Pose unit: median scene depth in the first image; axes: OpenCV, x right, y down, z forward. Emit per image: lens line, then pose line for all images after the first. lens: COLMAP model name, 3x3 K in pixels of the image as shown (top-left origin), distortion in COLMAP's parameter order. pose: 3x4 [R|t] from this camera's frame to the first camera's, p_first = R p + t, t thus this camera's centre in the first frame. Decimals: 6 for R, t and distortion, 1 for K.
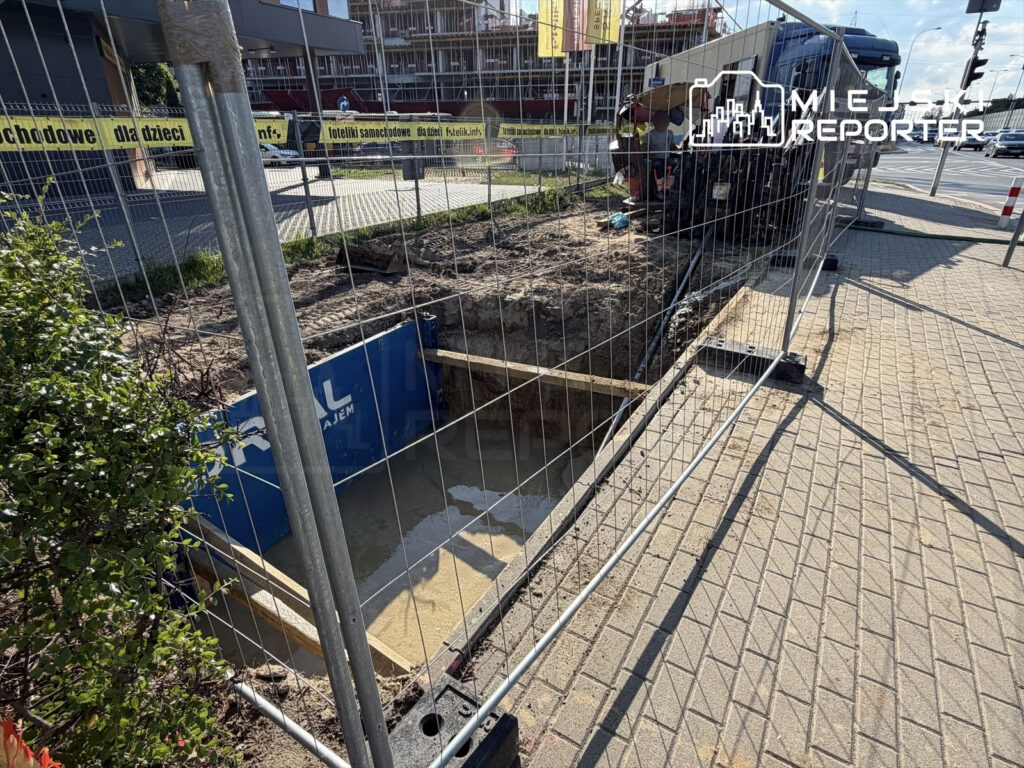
lens RADIAL K [[538.8, 0, 513.9], [0, 538.8, 384.9], [0, 0, 1]] dist [-0.000013, -0.000007]
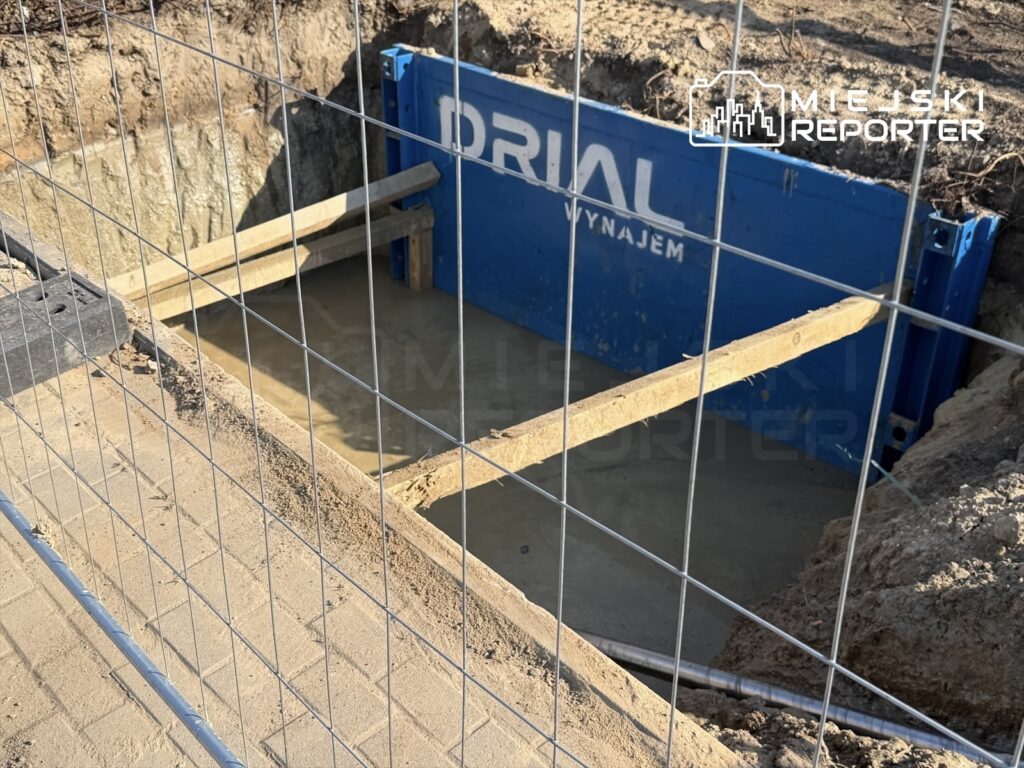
lens RADIAL K [[1226.6, 0, 511.7], [0, 1226.6, 382.8], [0, 0, 1]] dist [-0.002447, 0.000000]
pose [[-0.322811, 0.460597, -0.826827, 0.766121], [-0.403078, 0.723510, 0.560412, -0.456856], [0.856342, 0.514183, -0.047900, 1.028473]]
